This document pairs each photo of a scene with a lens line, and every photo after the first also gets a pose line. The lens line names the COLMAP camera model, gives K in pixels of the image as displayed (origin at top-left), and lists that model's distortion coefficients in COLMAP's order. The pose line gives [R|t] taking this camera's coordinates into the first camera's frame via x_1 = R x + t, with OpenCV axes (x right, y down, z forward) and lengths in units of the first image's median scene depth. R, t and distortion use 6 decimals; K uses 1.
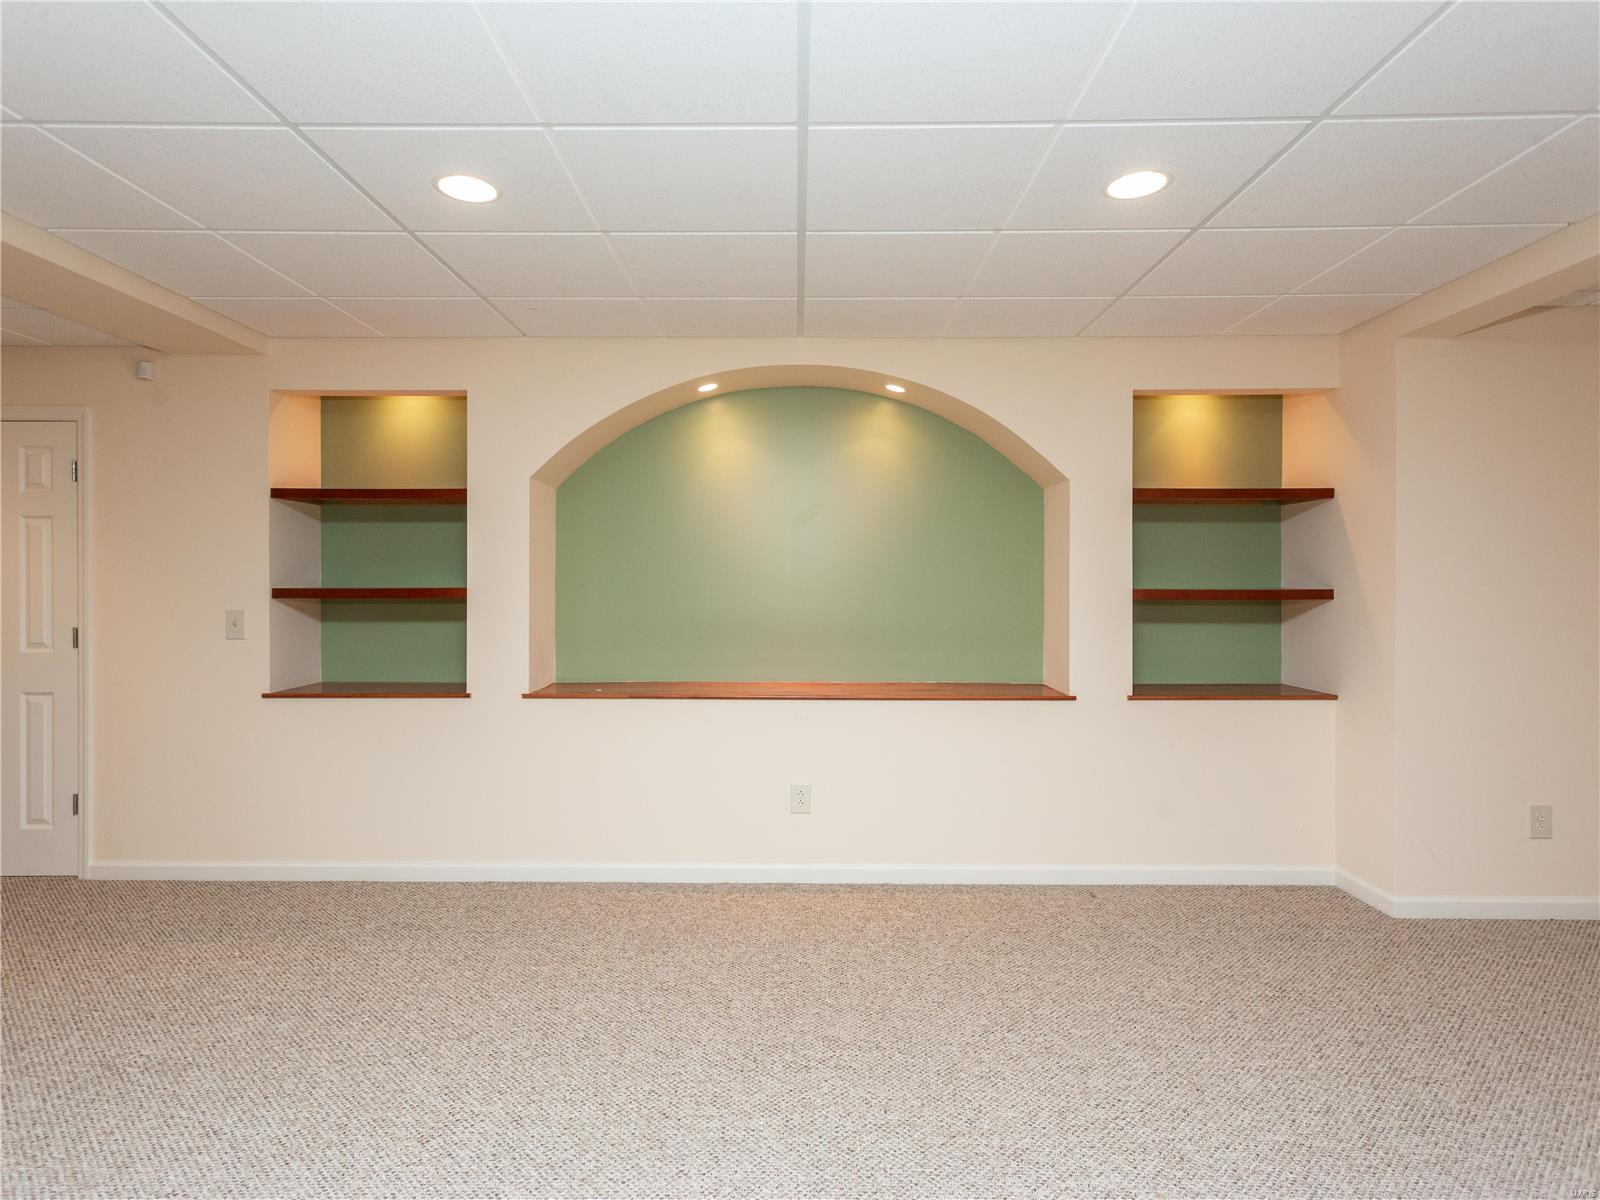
lens RADIAL K [[839.2, 0, 800.0], [0, 839.2, 600.0], [0, 0, 1]] dist [0.003953, 0.001510]
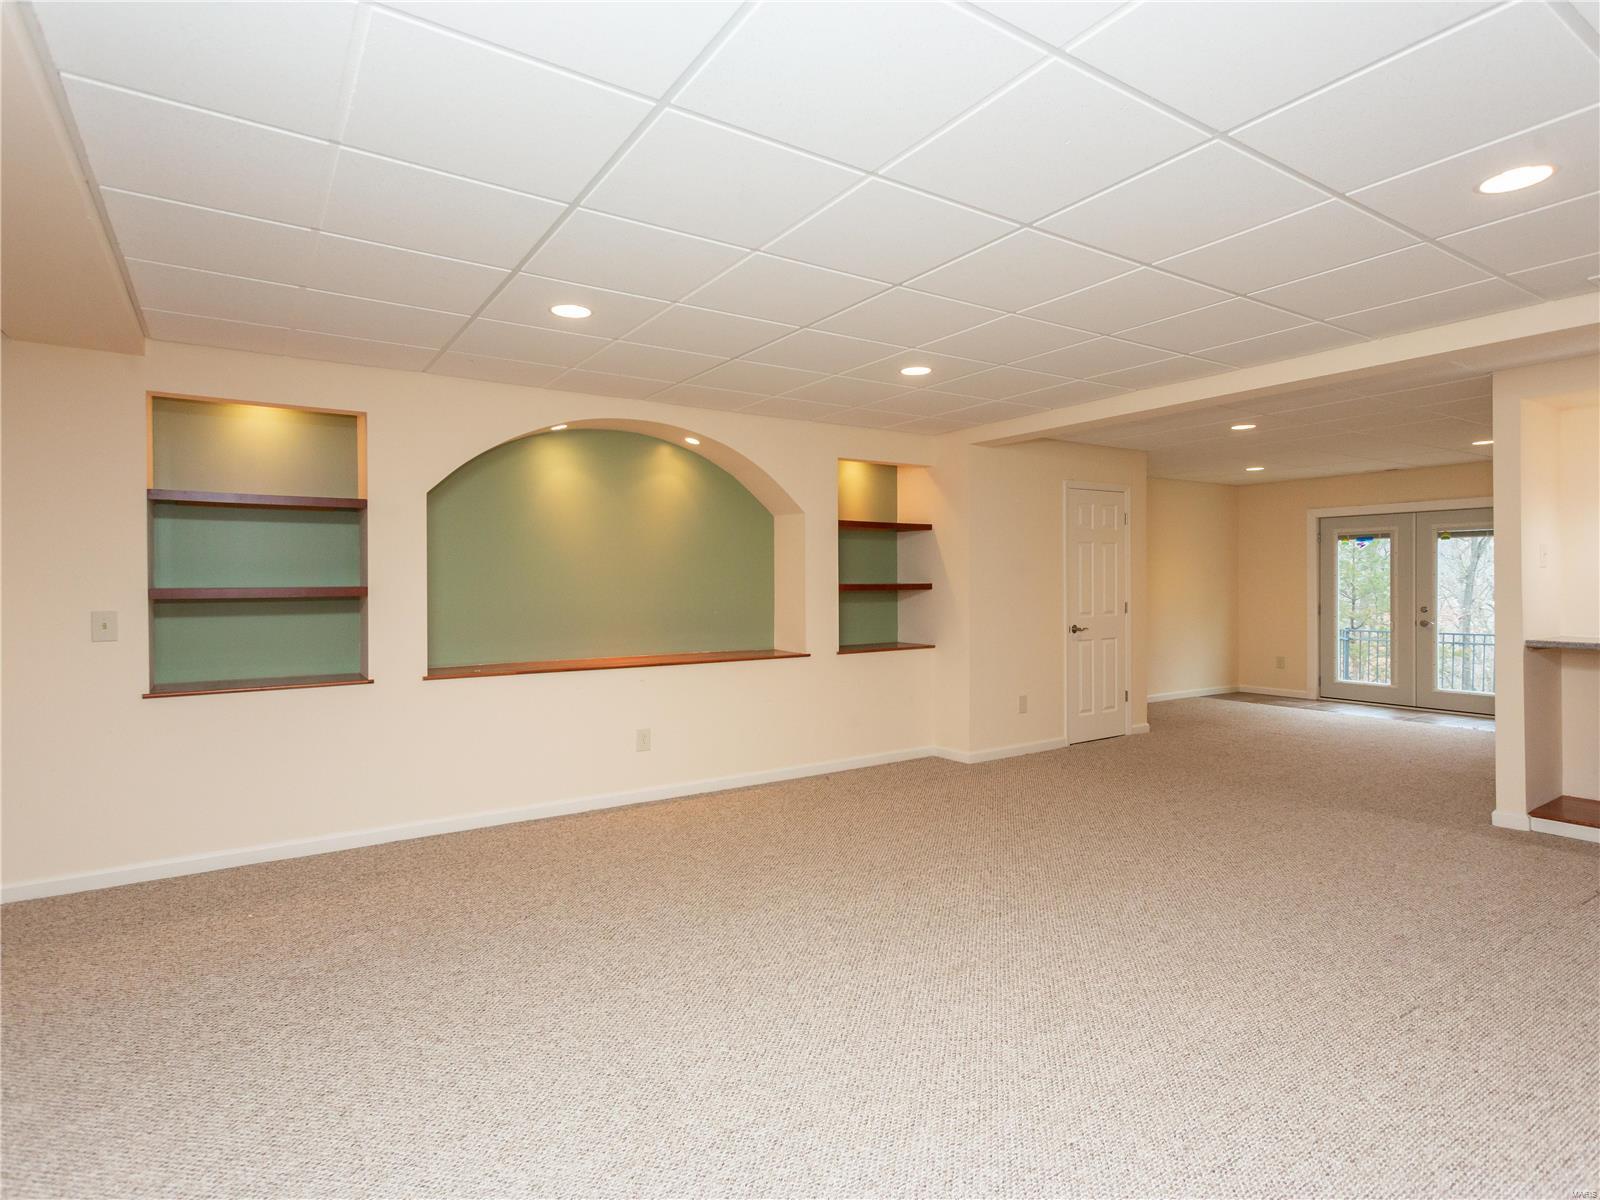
lens RADIAL K [[839.2, 0, 800.0], [0, 839.2, 600.0], [0, 0, 1]] dist [0.003953, 0.001510]
pose [[0.827915, -0.017584, 0.560579, -0.543331], [0.015993, 0.999842, 0.007743, 0.003817], [-0.560626, 0.002555, 0.828065, -0.264387]]
